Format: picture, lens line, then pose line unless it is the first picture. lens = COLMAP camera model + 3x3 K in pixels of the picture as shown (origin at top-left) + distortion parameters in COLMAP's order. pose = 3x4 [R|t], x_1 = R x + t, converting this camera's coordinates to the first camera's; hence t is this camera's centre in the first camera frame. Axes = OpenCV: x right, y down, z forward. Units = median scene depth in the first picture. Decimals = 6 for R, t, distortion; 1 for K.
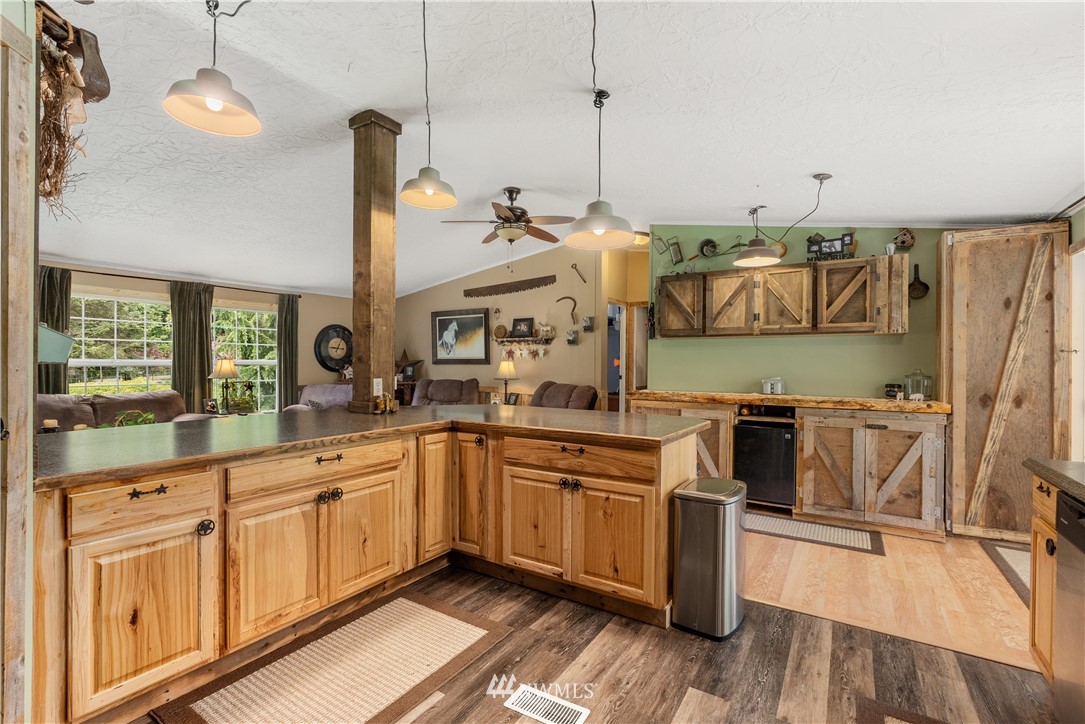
lens RADIAL K [[495.0, 0, 542.1], [0, 495.0, 364.5], [0, 0, 1]] dist [0.000398, 0.000718]
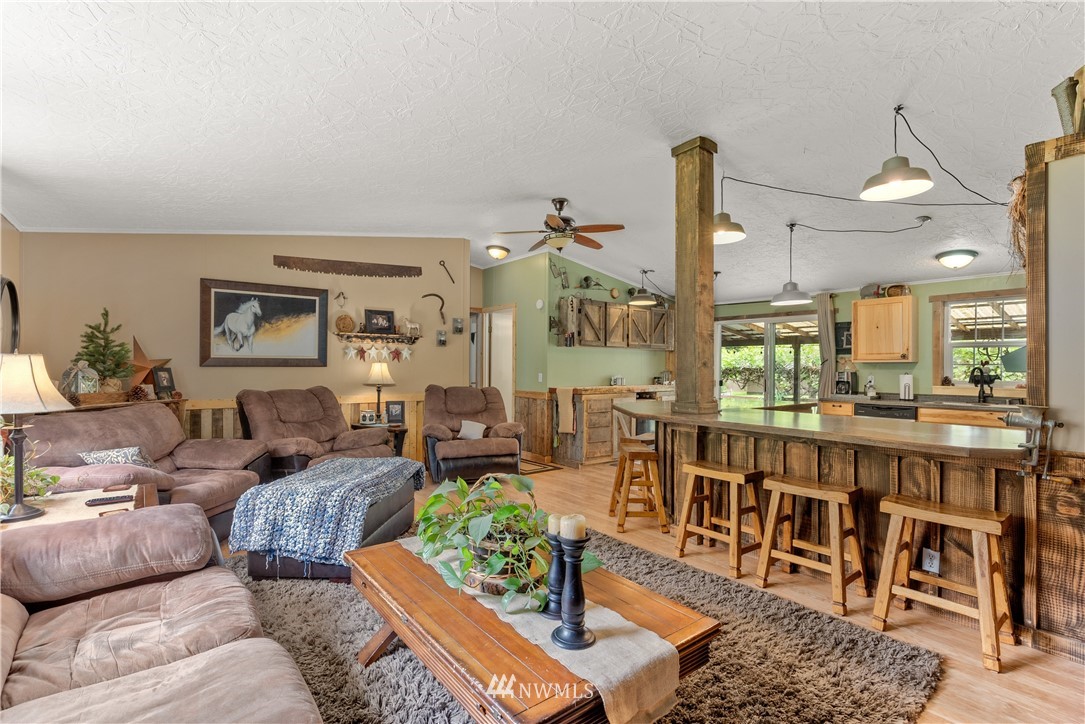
lens RADIAL K [[495.0, 0, 550.1], [0, 495.0, 360.6], [0, 0, 1]] dist [0.000398, 0.000718]
pose [[0.333662, 0.008168, 0.942657, -0.710180], [-0.004076, 0.999966, -0.007221, -0.004956], [-0.942684, -0.001433, 0.333684, 0.453795]]
